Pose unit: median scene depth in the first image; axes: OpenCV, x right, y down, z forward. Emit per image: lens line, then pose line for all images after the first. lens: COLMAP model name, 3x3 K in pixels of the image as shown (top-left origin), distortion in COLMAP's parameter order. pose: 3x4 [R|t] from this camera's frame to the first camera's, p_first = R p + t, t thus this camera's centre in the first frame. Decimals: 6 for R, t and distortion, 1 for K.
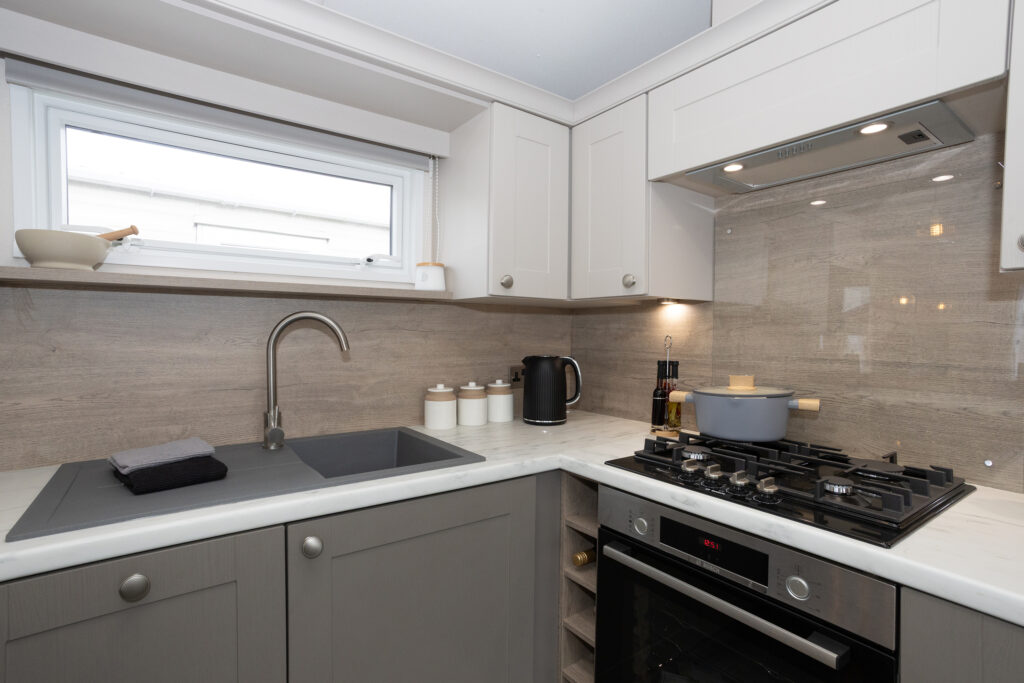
lens RADIAL K [[496.0, 0, 494.2], [0, 496.0, 340.7], [0, 0, 1]] dist [-0.052109, 0.036035]
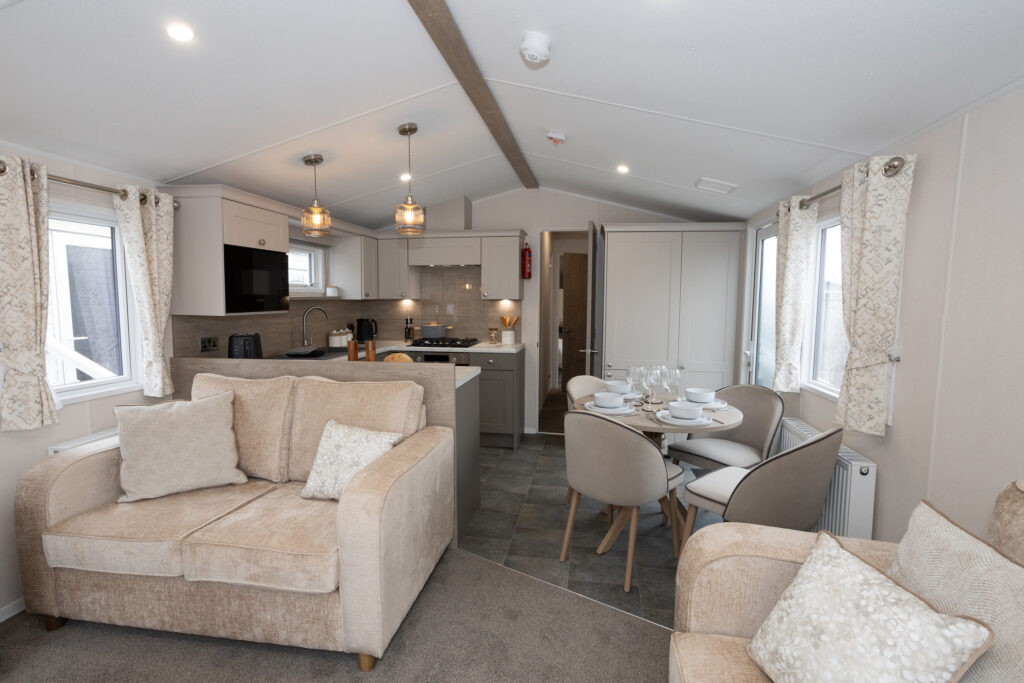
lens RADIAL K [[488.9, 0, 508.7], [0, 488.9, 341.5], [0, 0, 1]] dist [-0.047799, 0.032081]
pose [[0.708003, -0.067515, 0.702974, -1.432273], [0.015472, 0.996664, 0.080139, -0.054036], [-0.706039, -0.045862, 0.706686, -1.690825]]
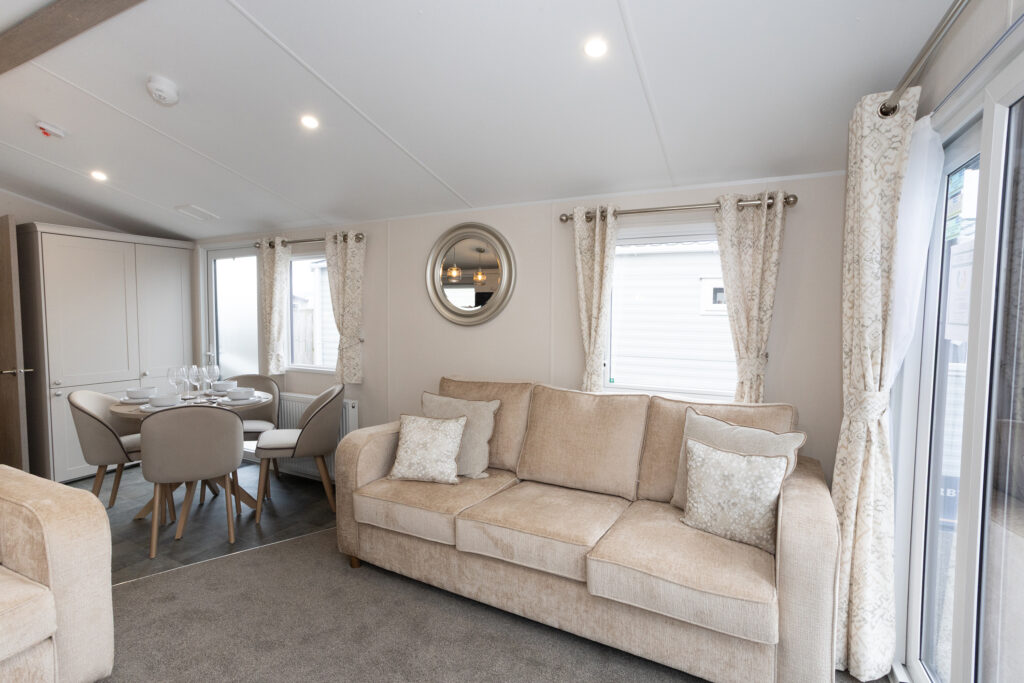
lens RADIAL K [[496.0, 0, 494.2], [0, 496.0, 340.7], [0, 0, 1]] dist [-0.052109, 0.036035]
pose [[-0.444925, -0.062562, 0.893380, -2.225241], [0.010500, 0.997124, 0.075056, -0.063116], [-0.895506, 0.042775, -0.442988, -1.047682]]
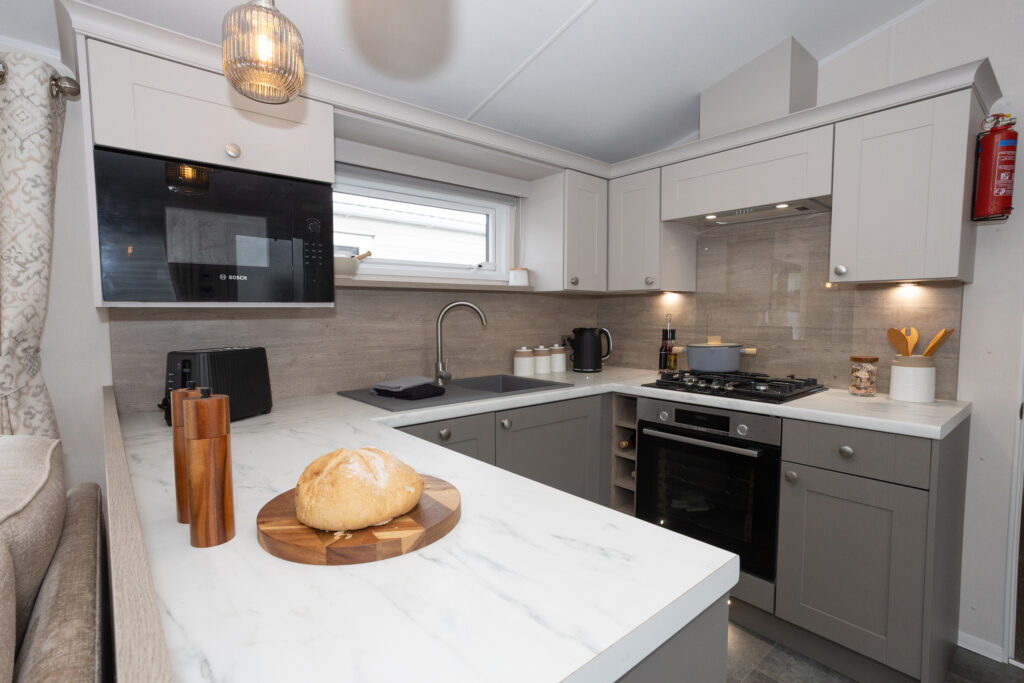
lens RADIAL K [[488.9, 0, 508.7], [0, 488.9, 341.5], [0, 0, 1]] dist [-0.047799, 0.032081]
pose [[0.995911, -0.015068, 0.089077, -0.322620], [0.011446, 0.999092, 0.041032, 0.009864], [-0.089614, -0.039845, 0.995179, -0.556115]]
